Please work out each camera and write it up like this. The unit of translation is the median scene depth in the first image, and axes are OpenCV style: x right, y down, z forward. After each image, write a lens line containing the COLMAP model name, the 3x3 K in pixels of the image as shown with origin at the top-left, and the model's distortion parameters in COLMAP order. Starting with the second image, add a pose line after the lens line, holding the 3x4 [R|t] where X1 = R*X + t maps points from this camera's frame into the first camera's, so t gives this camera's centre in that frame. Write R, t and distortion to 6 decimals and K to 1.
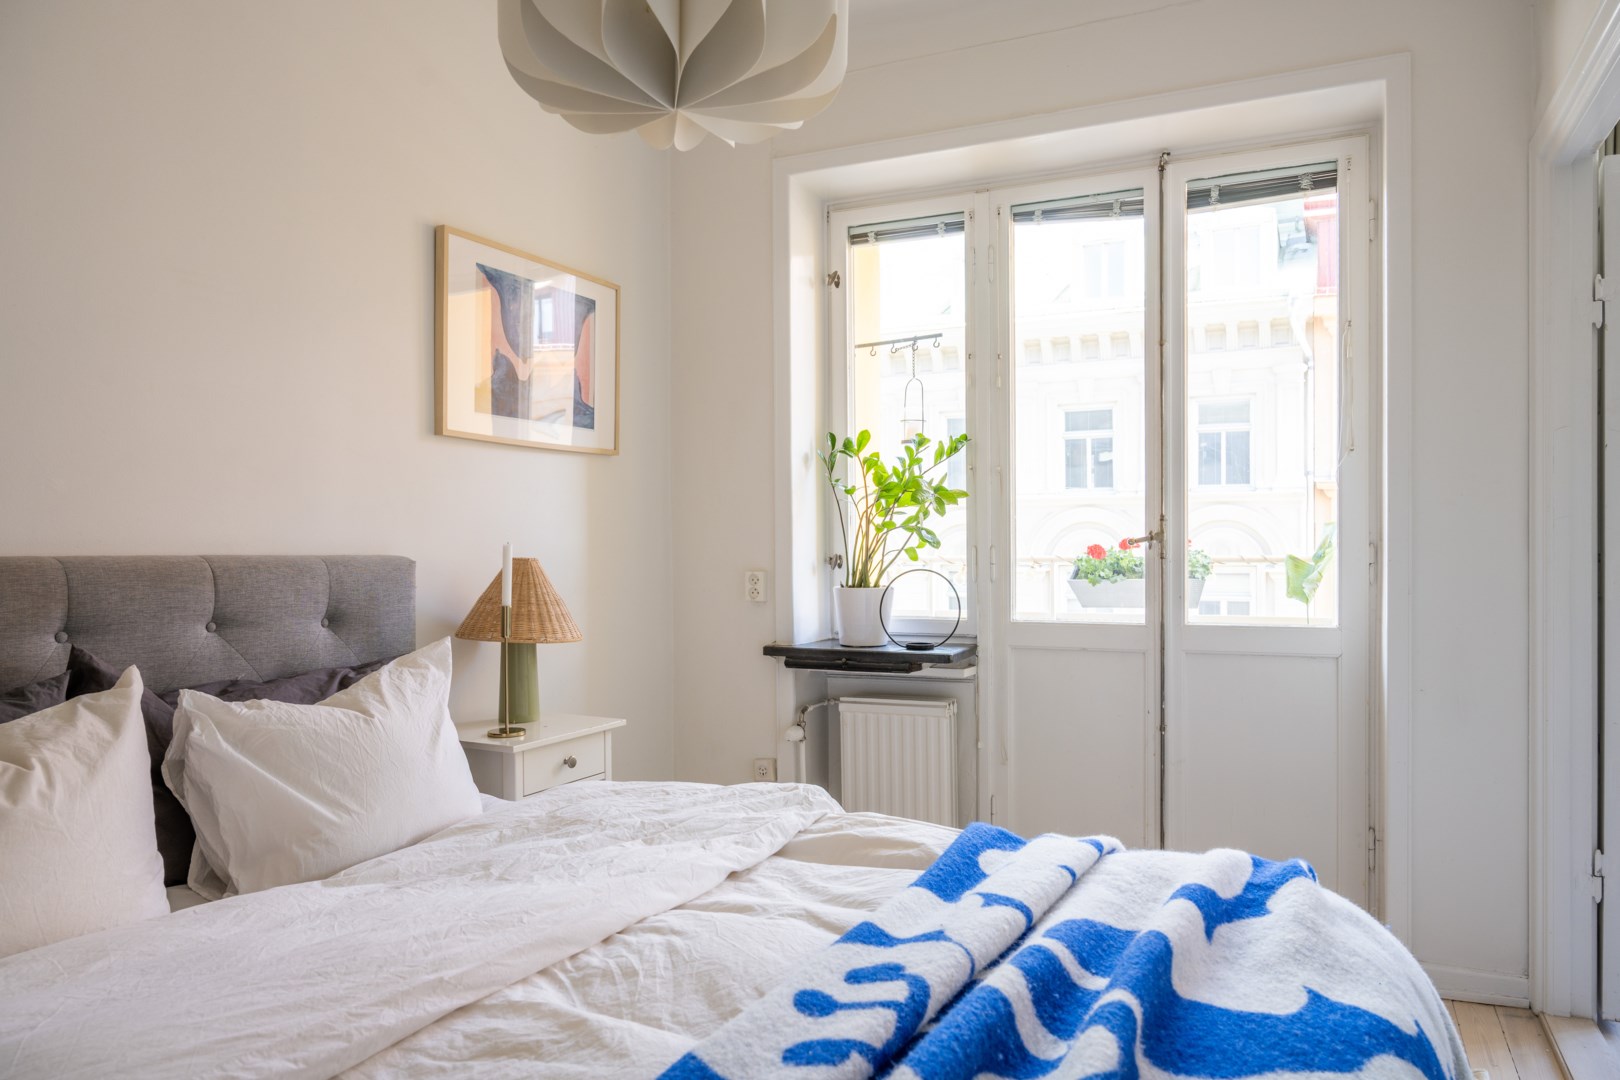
lens RADIAL K [[1174.0, 0, 790.4], [0, 1174.0, 547.5], [0, 0, 1]] dist [-0.002948, 0.001417]
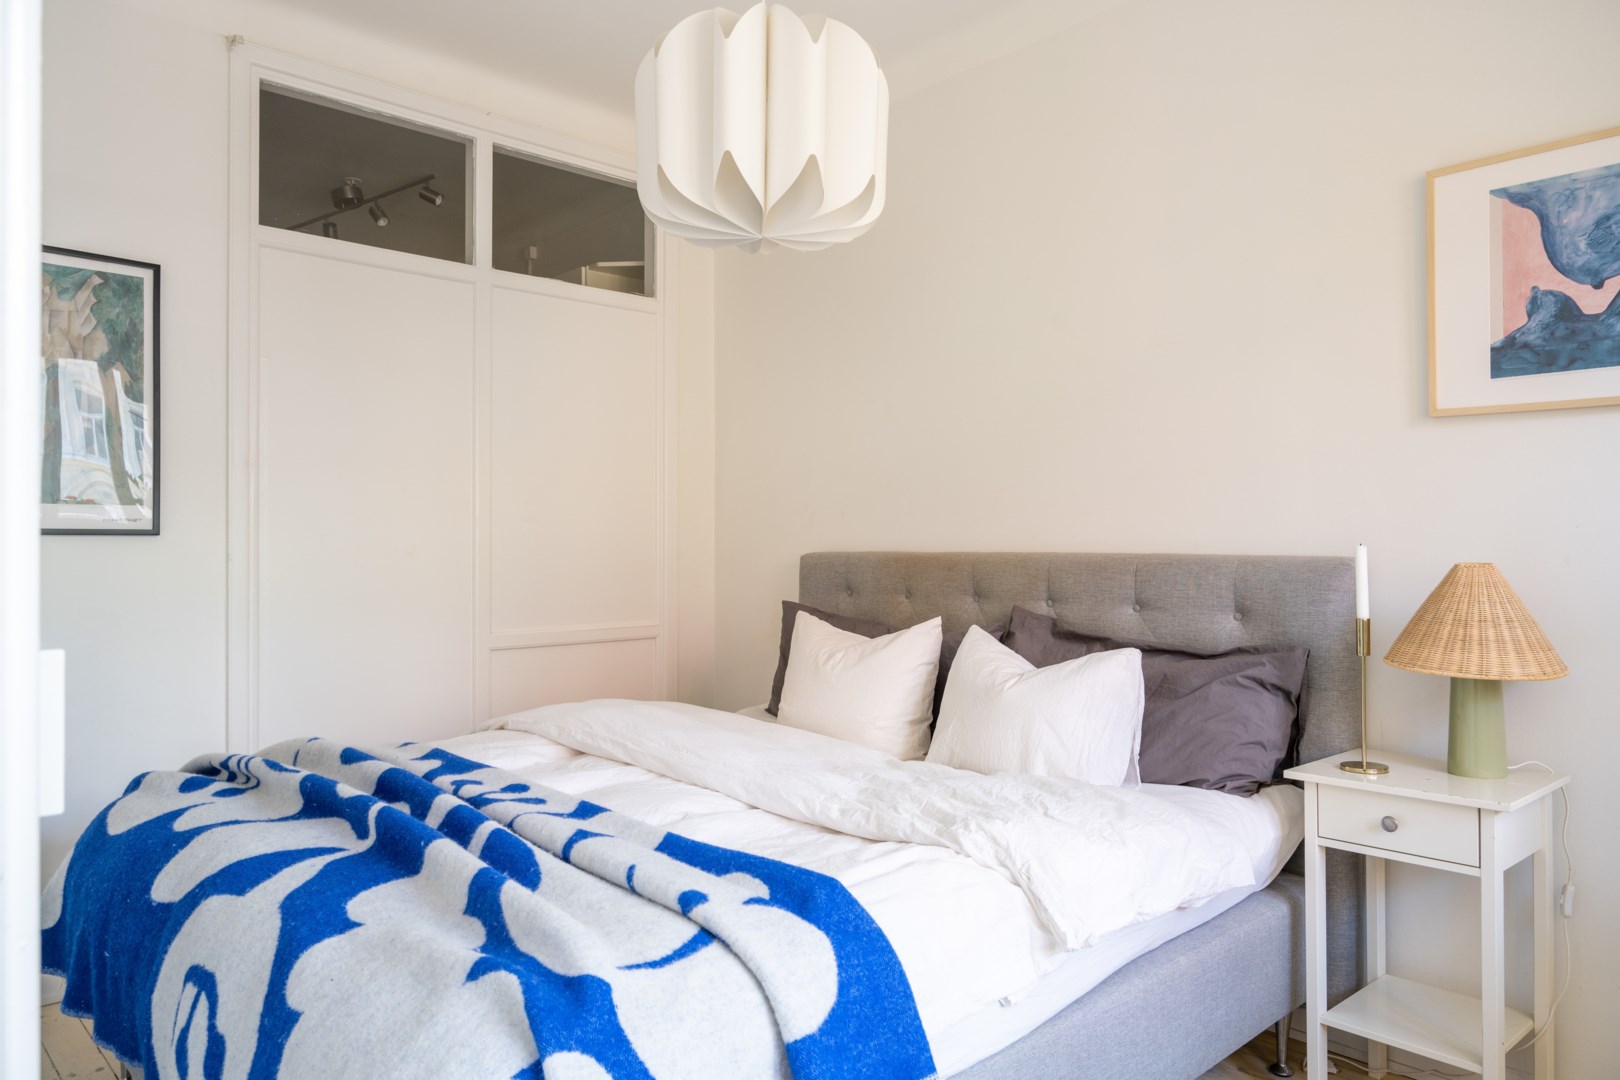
lens RADIAL K [[1104.8, 0, 784.8], [0, 1104.8, 538.4], [0, 0, 1]] dist [-0.006229, -0.000625]
pose [[-0.399927, -0.003090, -0.916542, 0.602558], [-0.002038, 0.999995, -0.002482, -0.004735], [0.916545, 0.000876, -0.399931, 0.859147]]
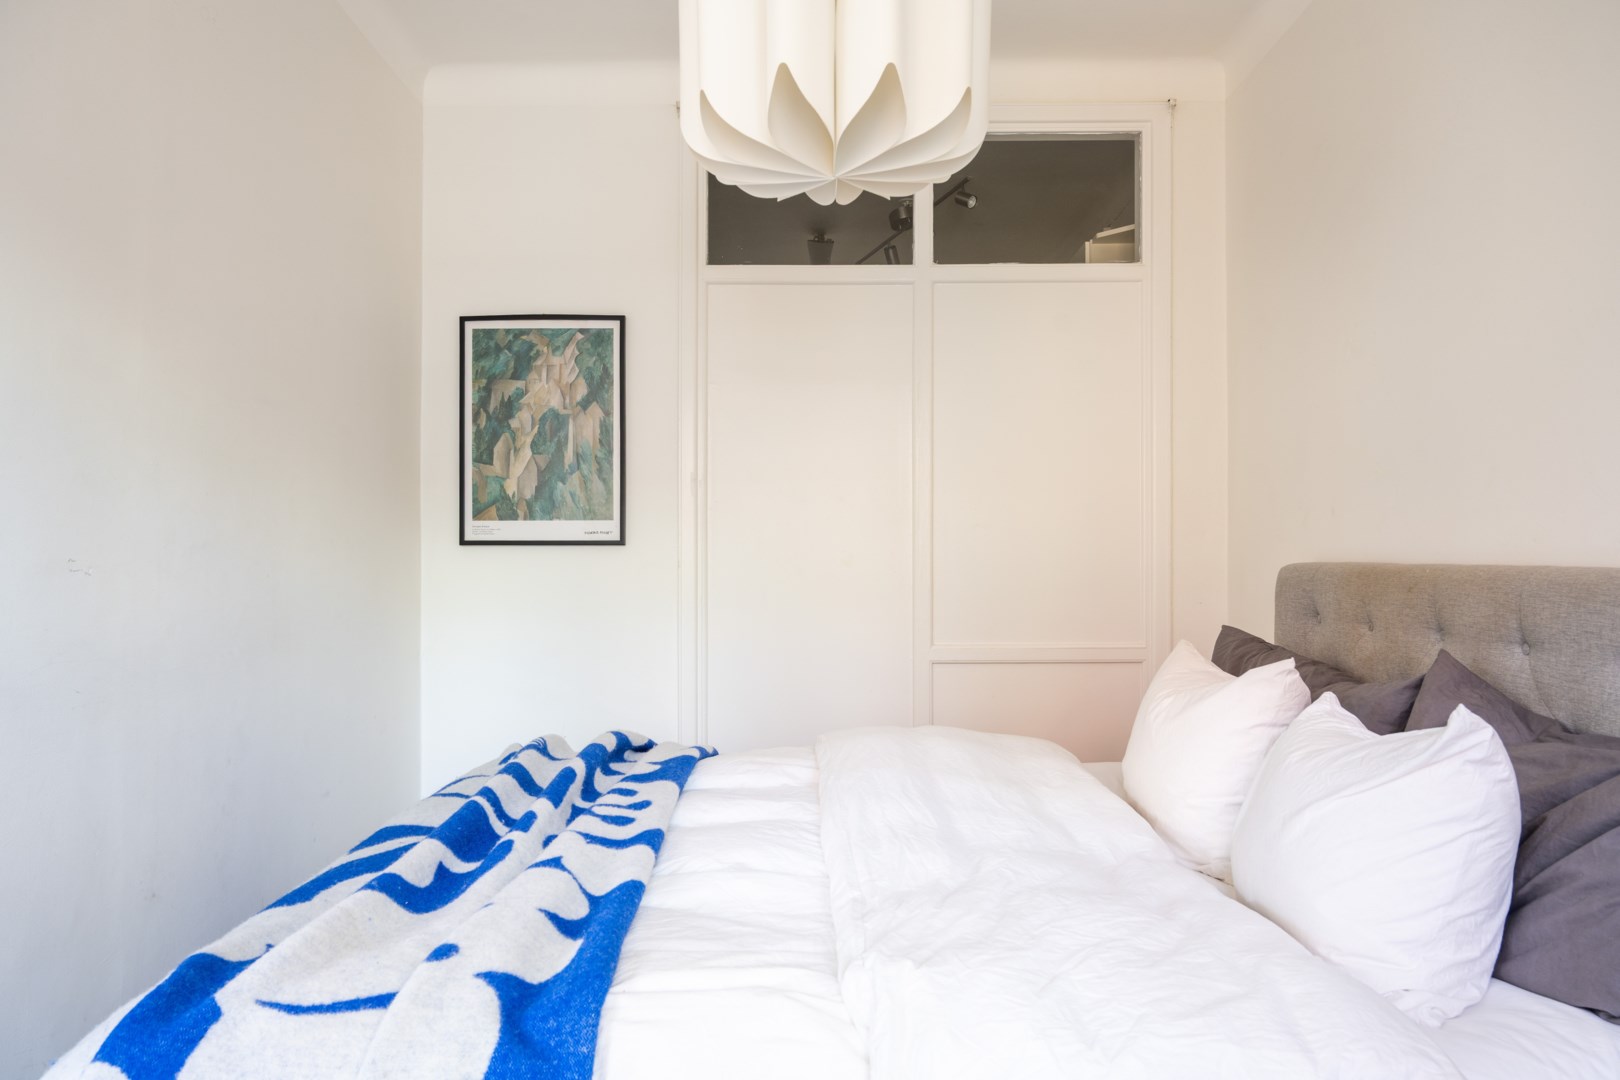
lens RADIAL K [[1091.4, 0, 809.6], [0, 1091.4, 551.3], [0, 0, 1]] dist [-0.006383, 0.002308]
pose [[-0.923049, 0.003093, -0.384670, 0.185730], [0.001915, 0.999992, 0.003446, -0.006226], [0.384678, 0.002444, -0.923048, 1.087037]]
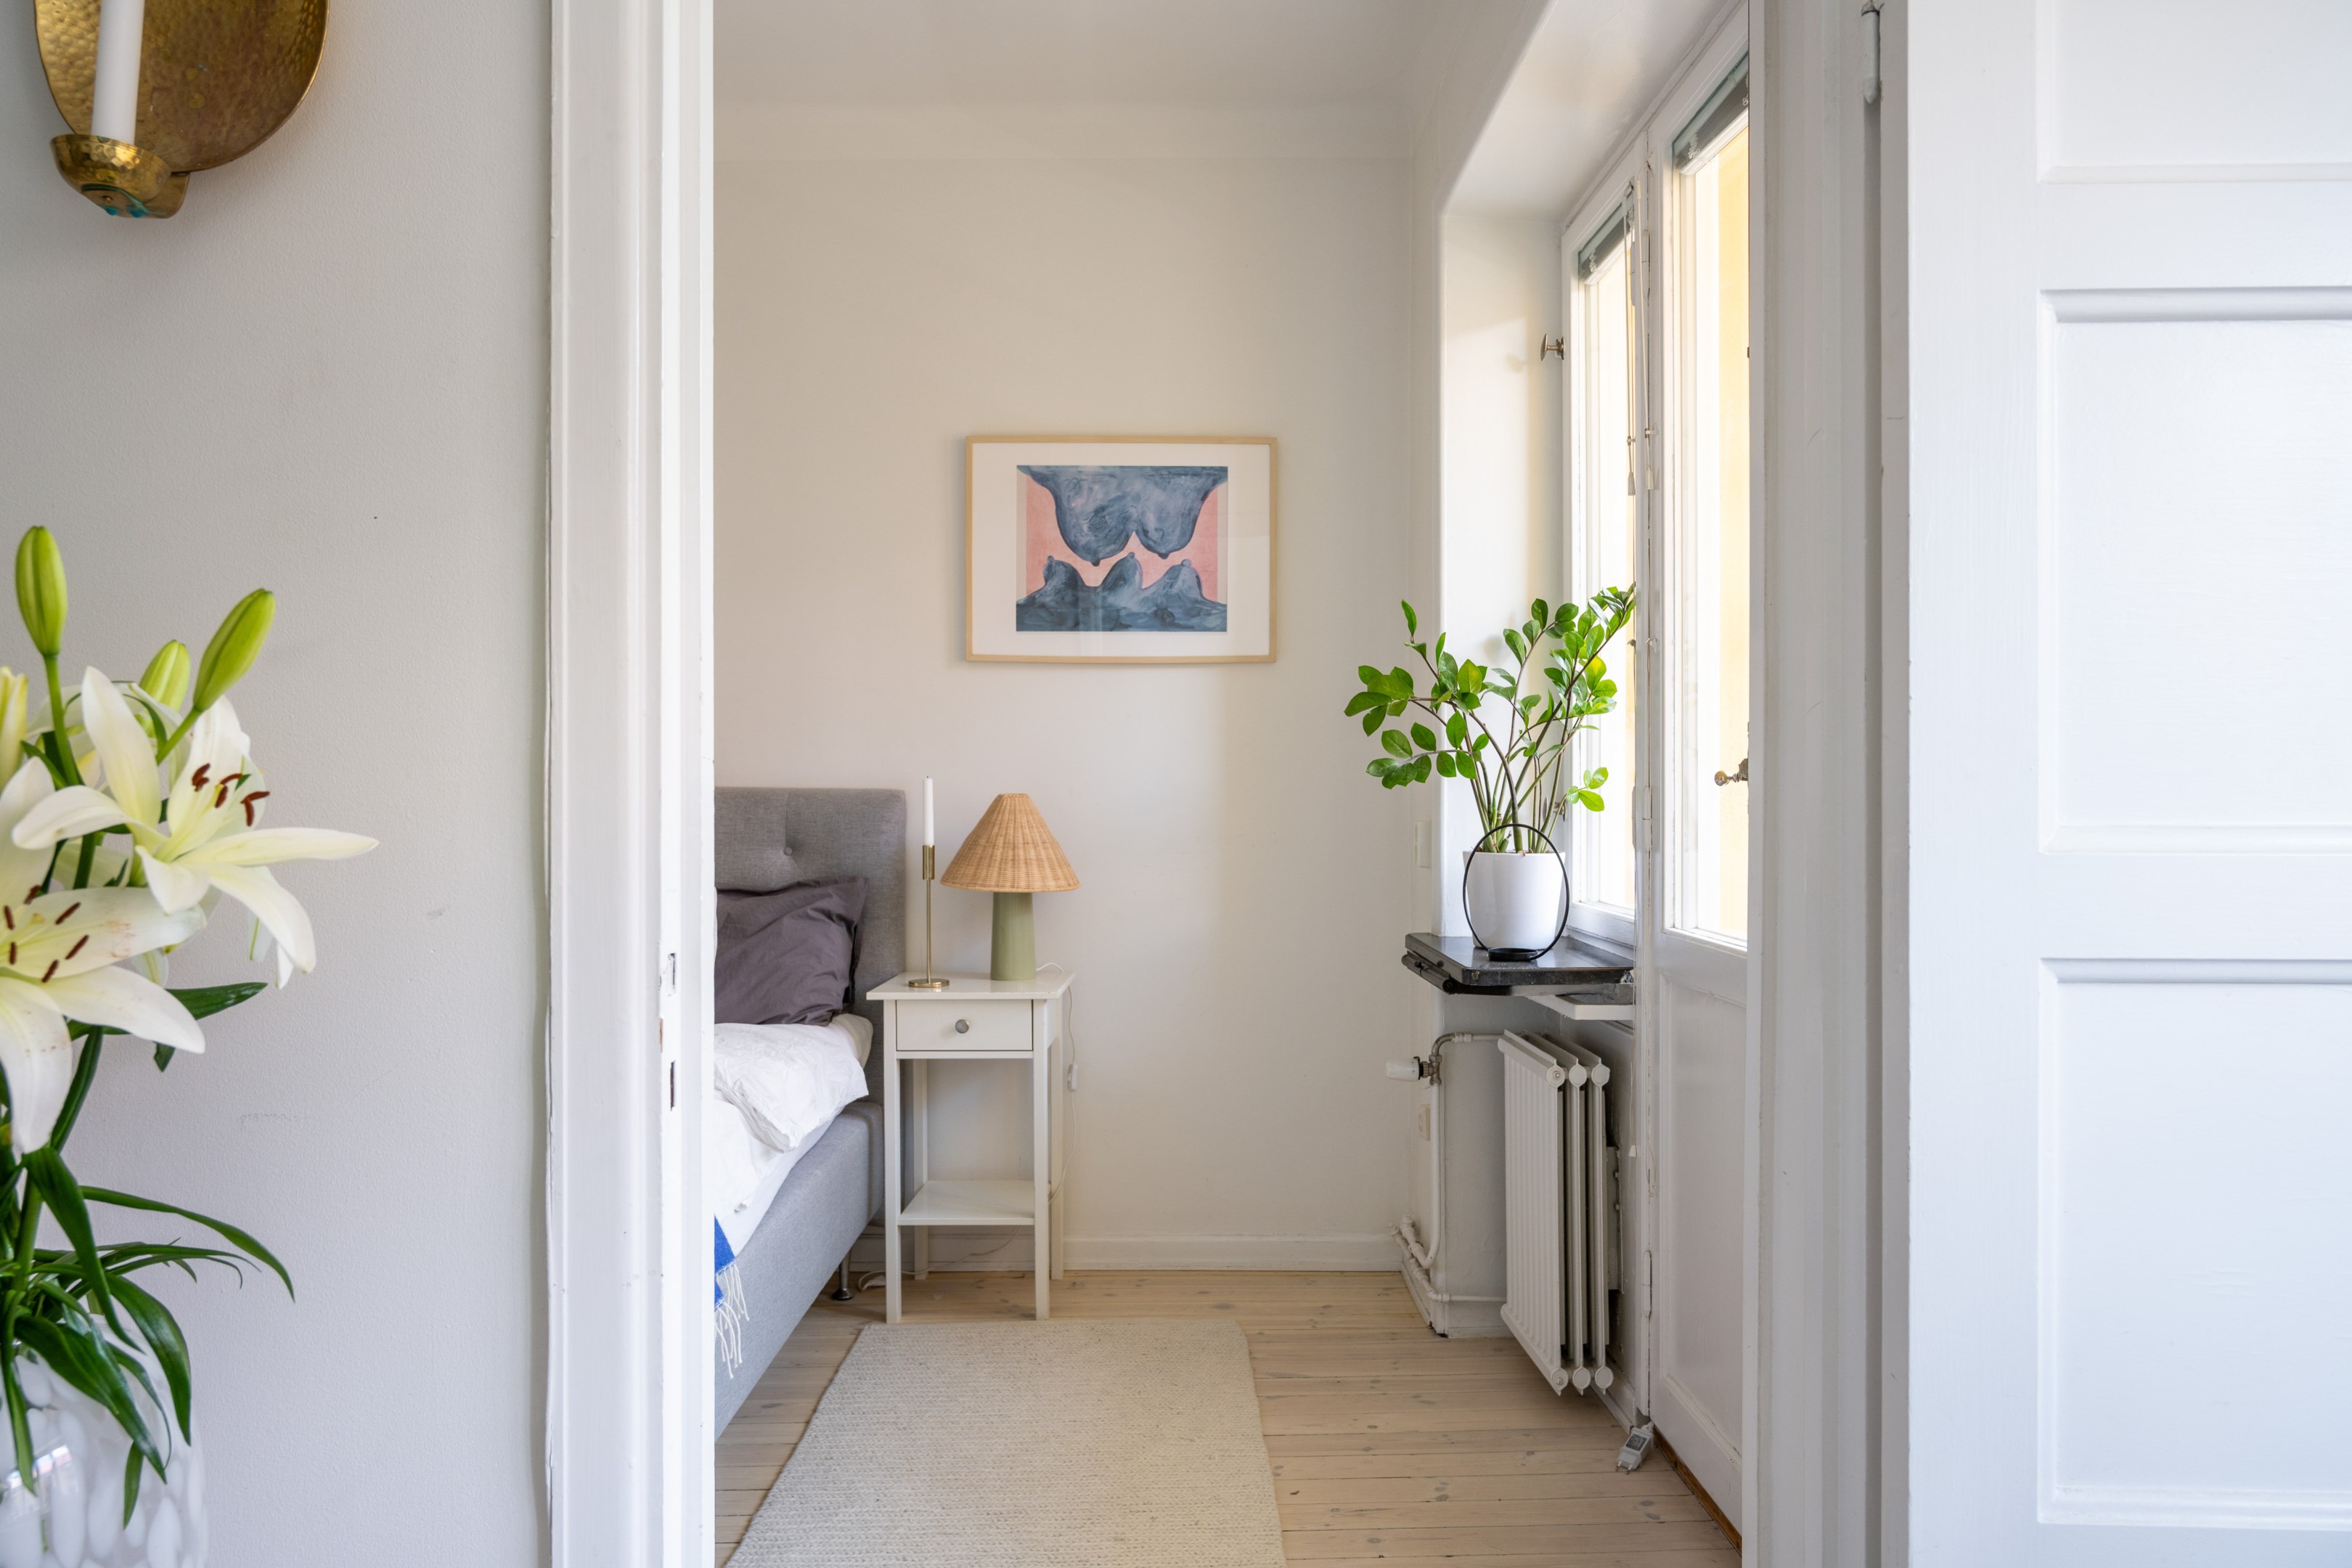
lens RADIAL K [[1703.5, 0, 1177.6], [0, 1703.5, 757.1], [0, 0, 1]] dist [-0.008798, 0.003924]
pose [[0.406812, -0.010118, -0.913456, 0.969814], [-0.006684, 0.999879, -0.014052, -0.001731], [0.913487, 0.011822, 0.406695, 0.582849]]
